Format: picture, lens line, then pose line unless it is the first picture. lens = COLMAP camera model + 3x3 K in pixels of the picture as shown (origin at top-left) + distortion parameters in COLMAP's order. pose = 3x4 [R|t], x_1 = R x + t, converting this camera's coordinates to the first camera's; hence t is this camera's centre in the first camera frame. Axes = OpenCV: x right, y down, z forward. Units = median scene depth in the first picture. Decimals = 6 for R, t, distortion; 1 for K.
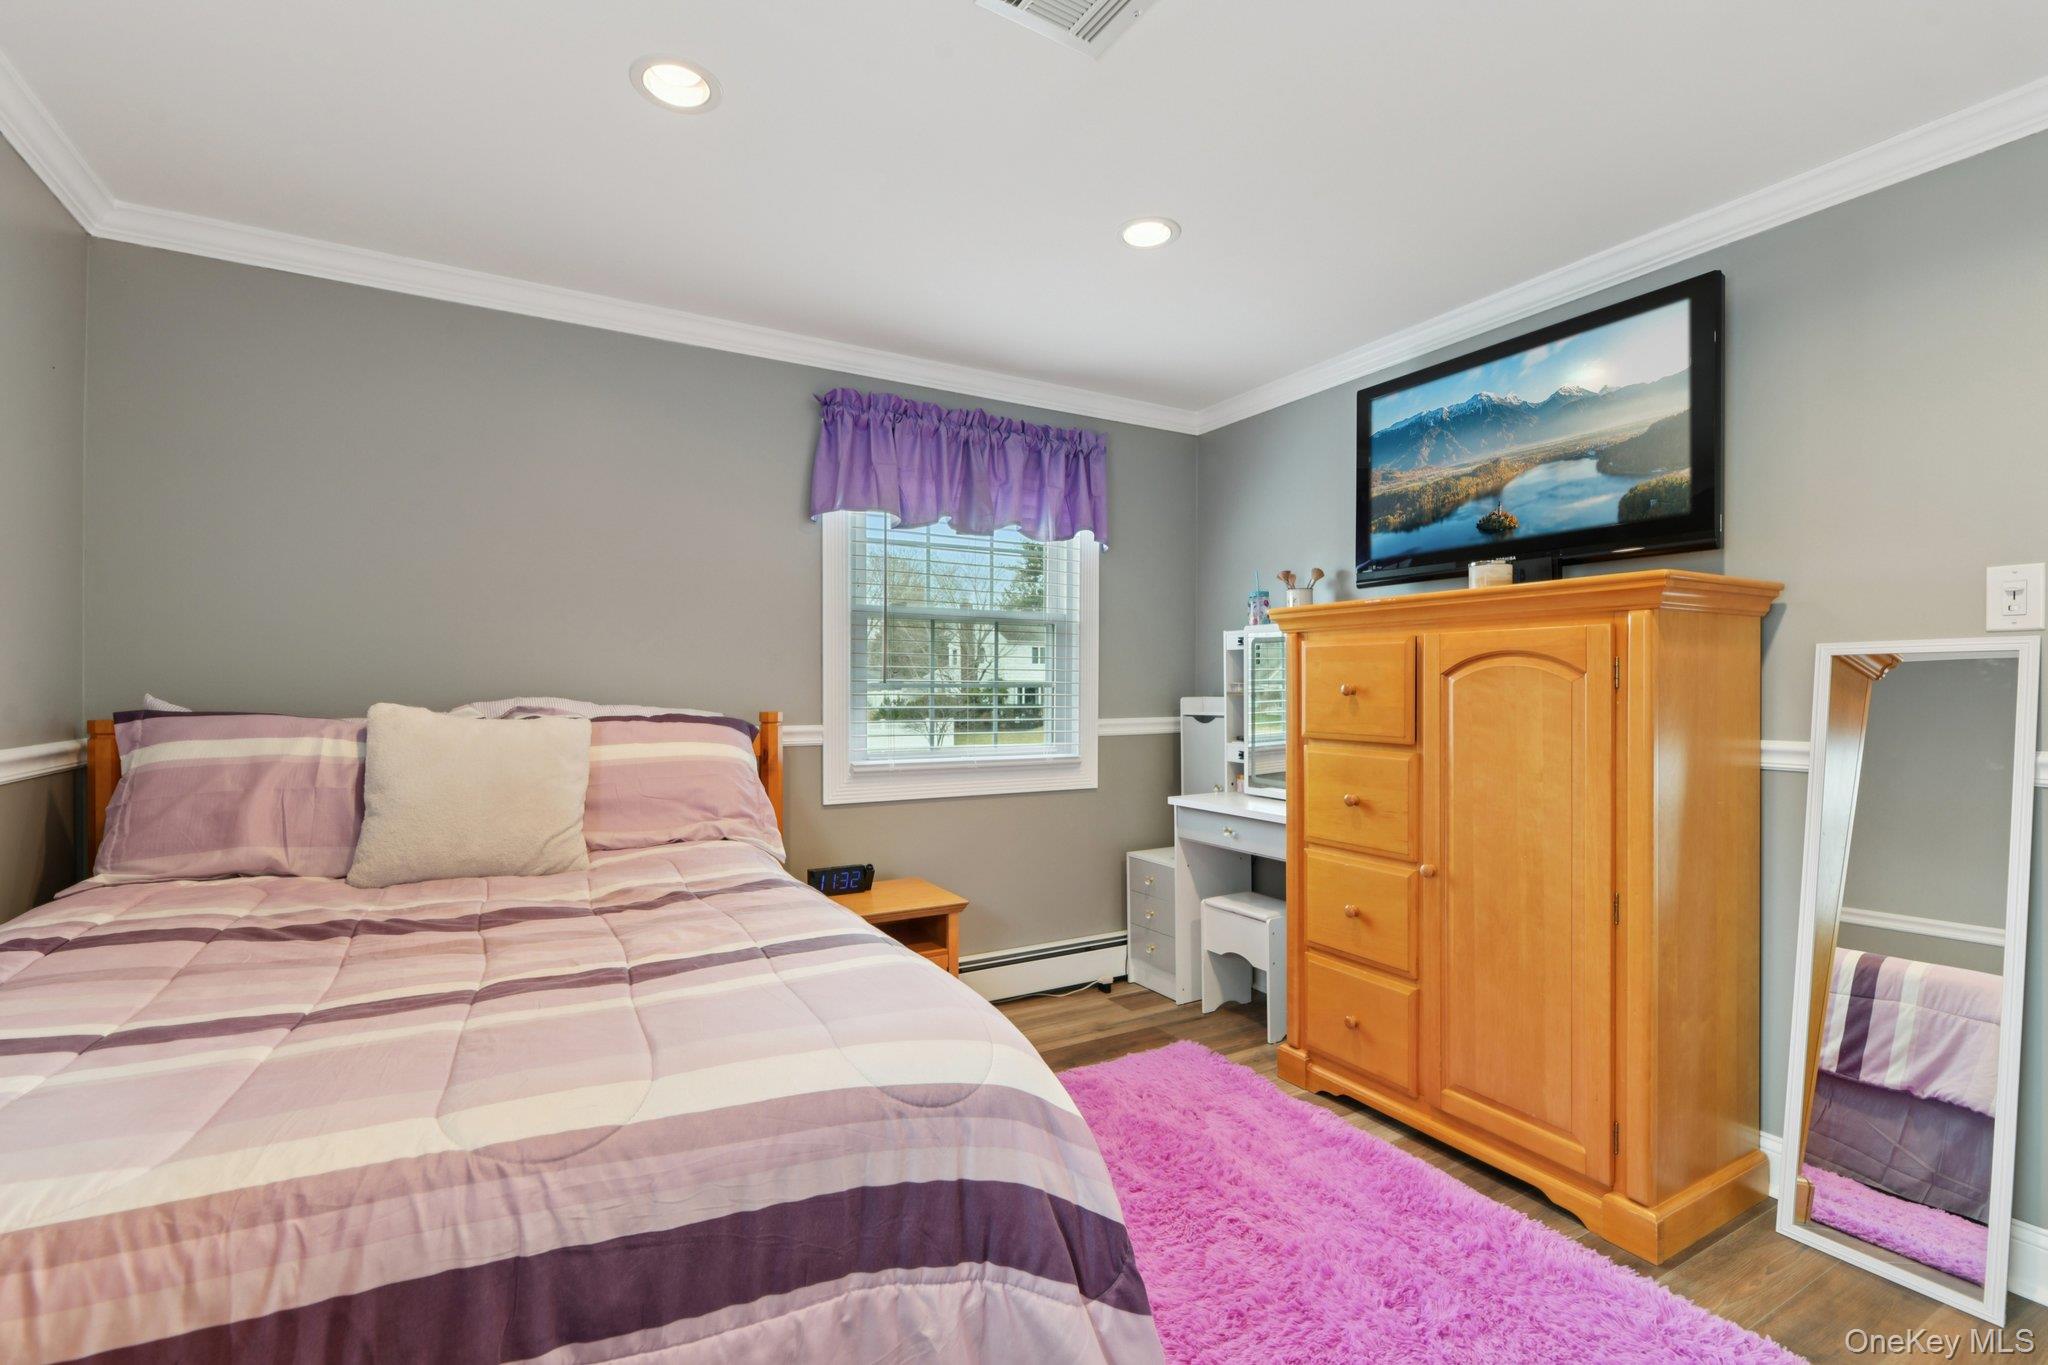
lens RADIAL K [[919.2, 0, 1032.0], [0, 919.2, 698.3], [0, 0, 1]] dist [-0.000424, -0.001956]
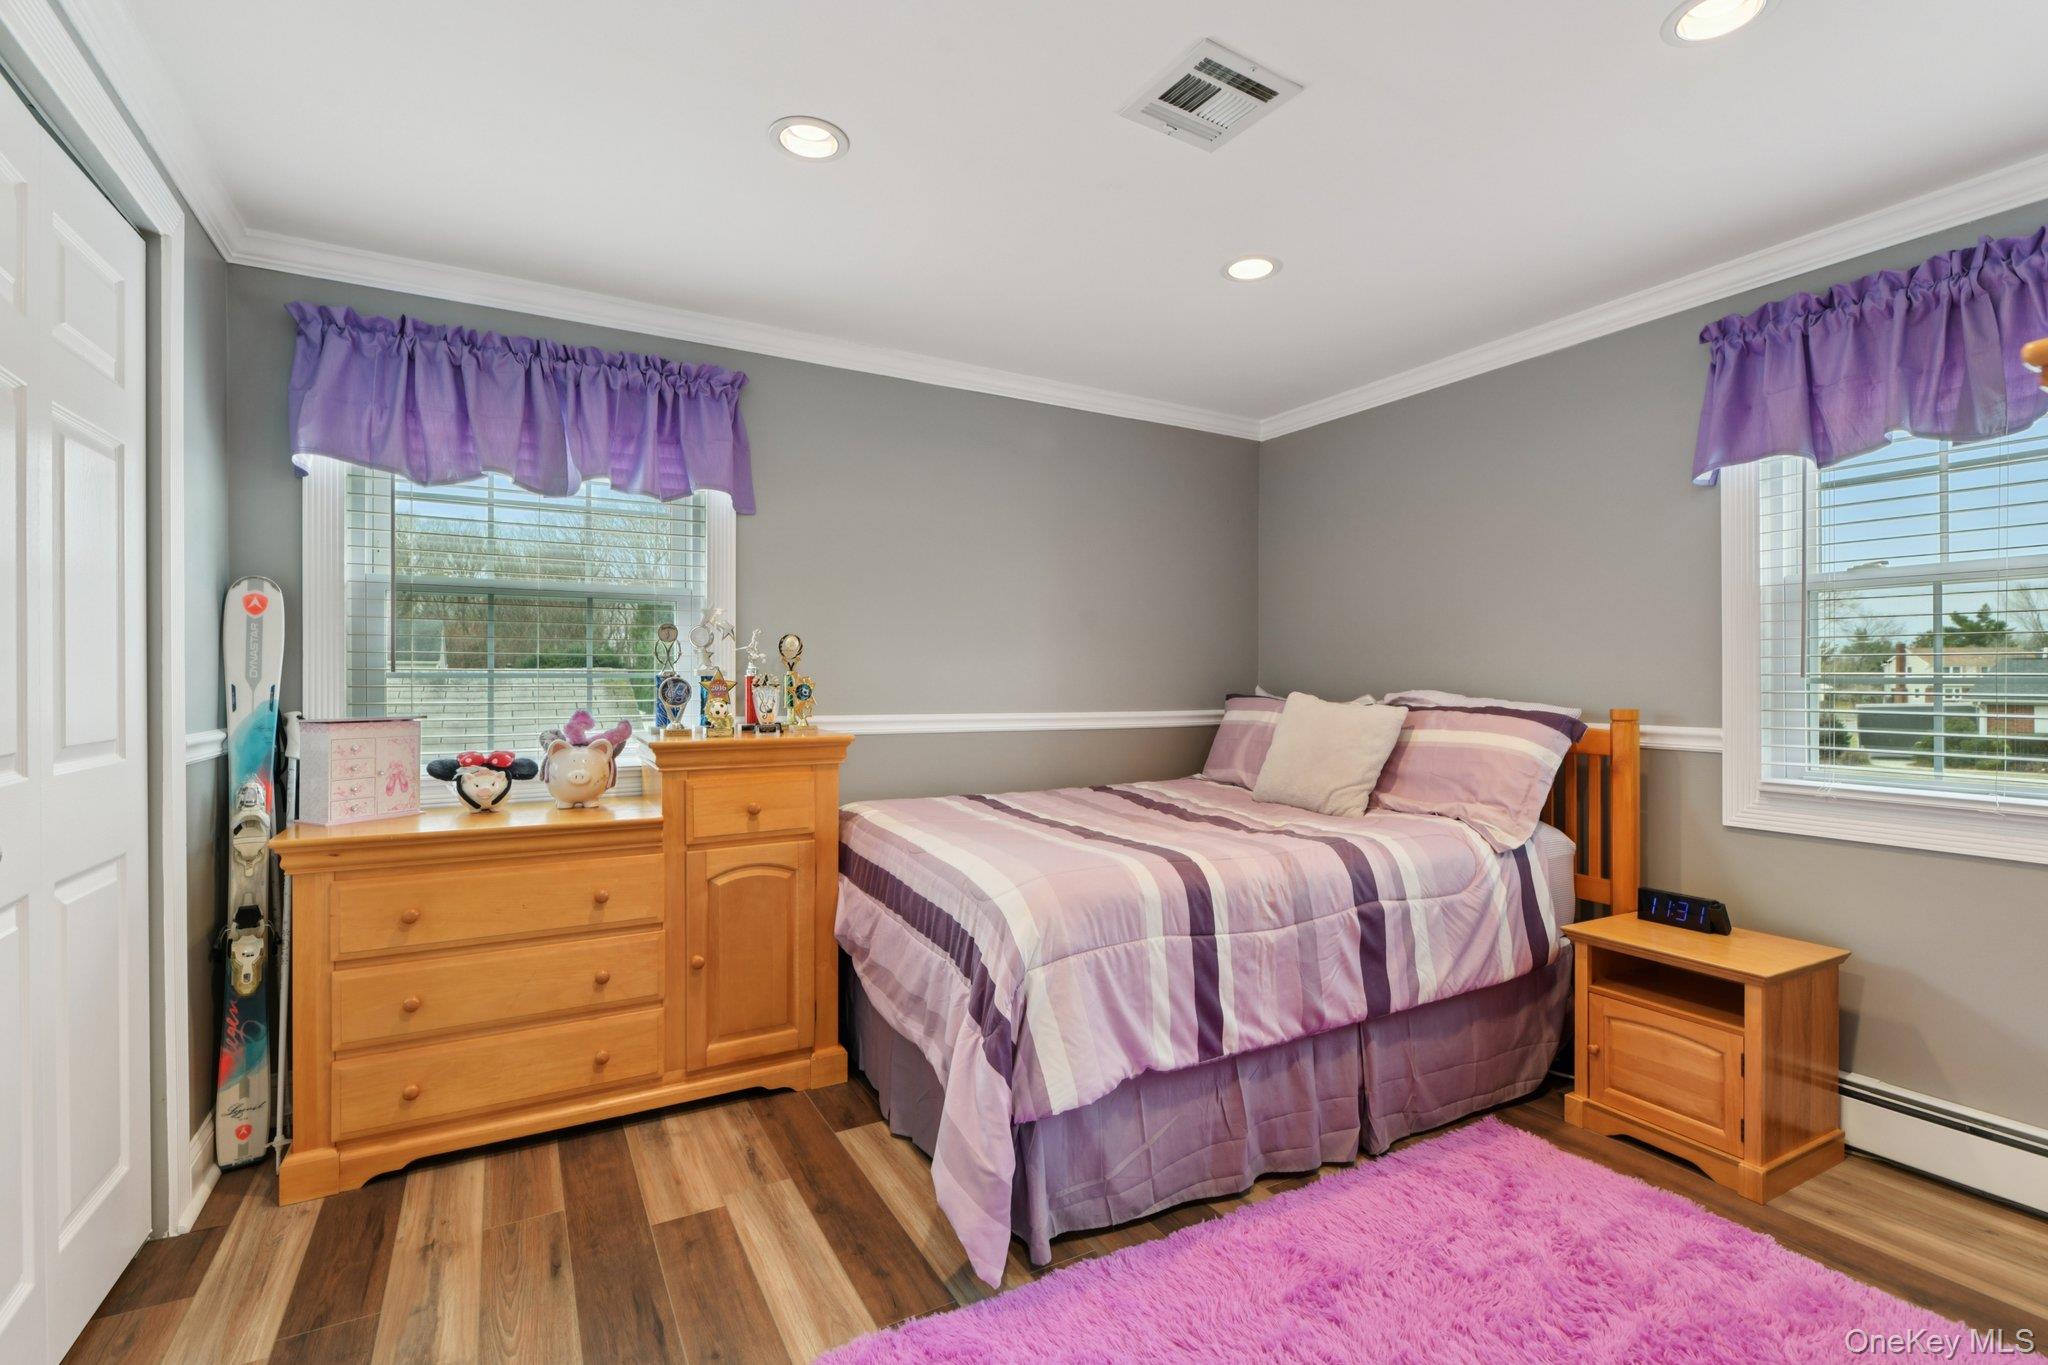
lens RADIAL K [[919.2, 0, 1006.6], [0, 919.2, 679.6], [0, 0, 1]] dist [-0.000424, -0.001956]
pose [[-0.042183, -0.003902, -0.999102, 0.659975], [-0.015478, 0.999875, -0.003252, -0.002175], [0.998990, 0.015327, -0.042238, 0.413627]]
